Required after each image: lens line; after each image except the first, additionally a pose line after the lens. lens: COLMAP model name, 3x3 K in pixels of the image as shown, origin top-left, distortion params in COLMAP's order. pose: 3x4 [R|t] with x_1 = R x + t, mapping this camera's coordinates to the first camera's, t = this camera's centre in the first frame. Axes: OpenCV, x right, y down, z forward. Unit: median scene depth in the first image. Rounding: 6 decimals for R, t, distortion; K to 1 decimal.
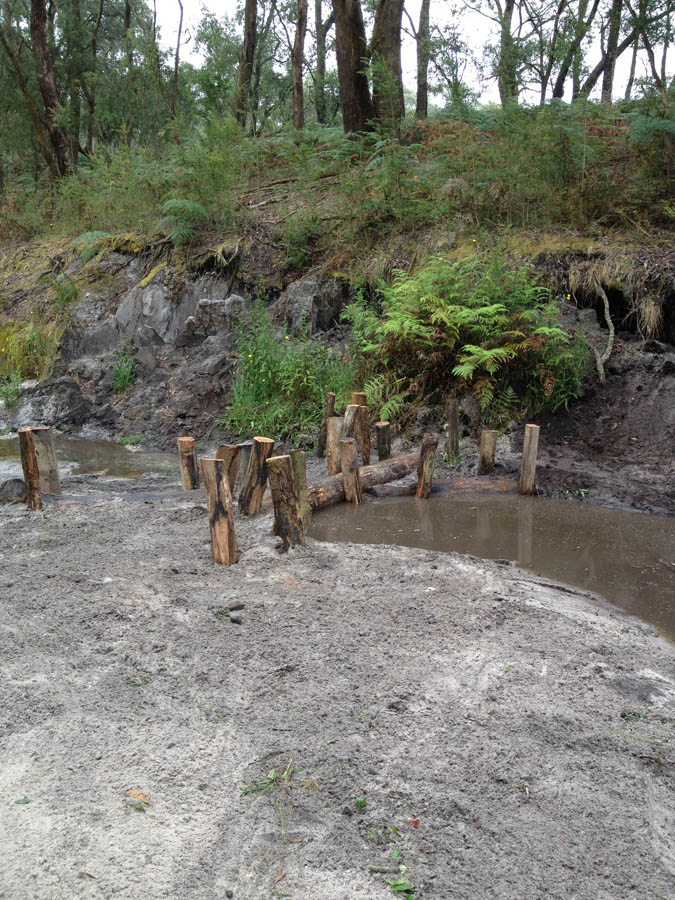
lens RADIAL K [[824.7, 0, 342.7], [0, 824.7, 443.3], [0, 0, 1]] dist [0.042872, 0.000000]
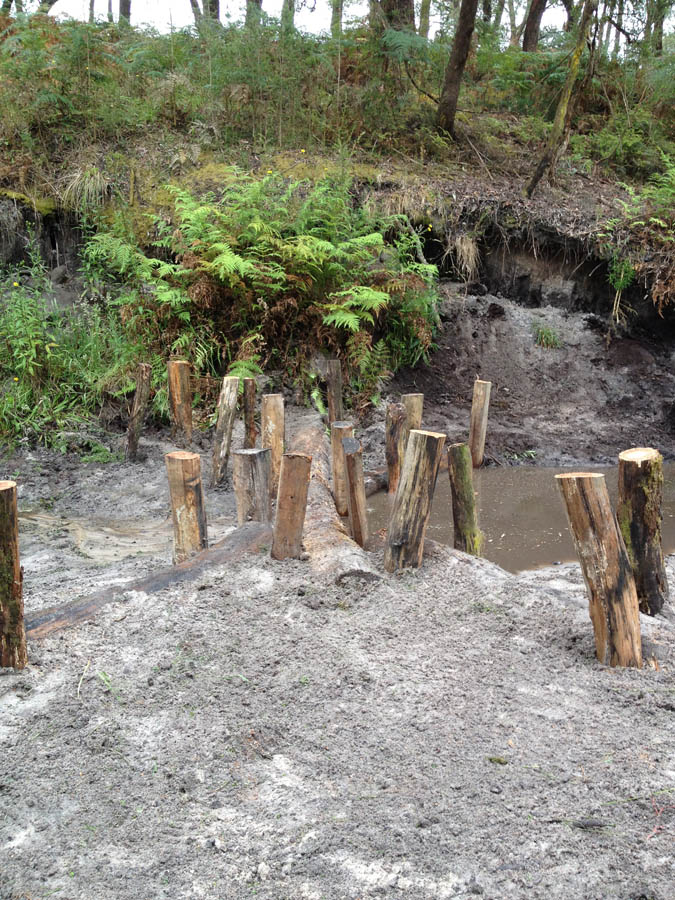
lens RADIAL K [[824.7, 0, 333.4], [0, 824.7, 454.0], [0, 0, 1]] dist [0.042872, 0.000000]
pose [[0.765428, -0.138736, 0.628389, -0.335540], [0.107748, 0.990329, 0.087399, -0.031432], [-0.634437, 0.000810, 0.772974, 0.386286]]
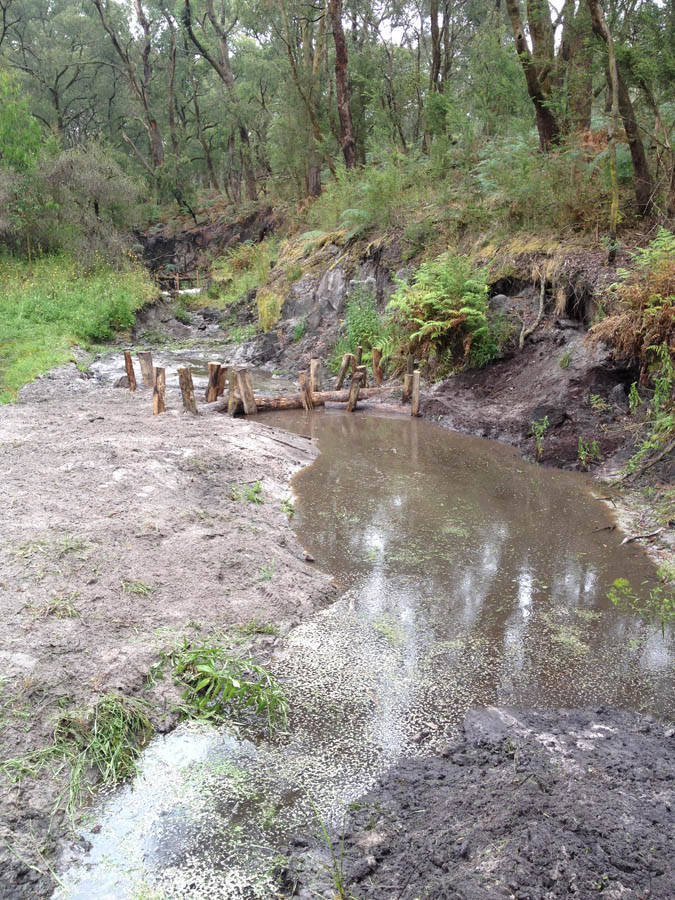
lens RADIAL K [[824.7, 0, 335.8], [0, 824.7, 454.2], [0, 0, 1]] dist [0.042872, 0.000000]
pose [[0.862302, 0.115499, -0.493048, 0.739854], [-0.085315, 0.992860, 0.083373, 0.013289], [0.499157, -0.029828, 0.865998, -0.368511]]
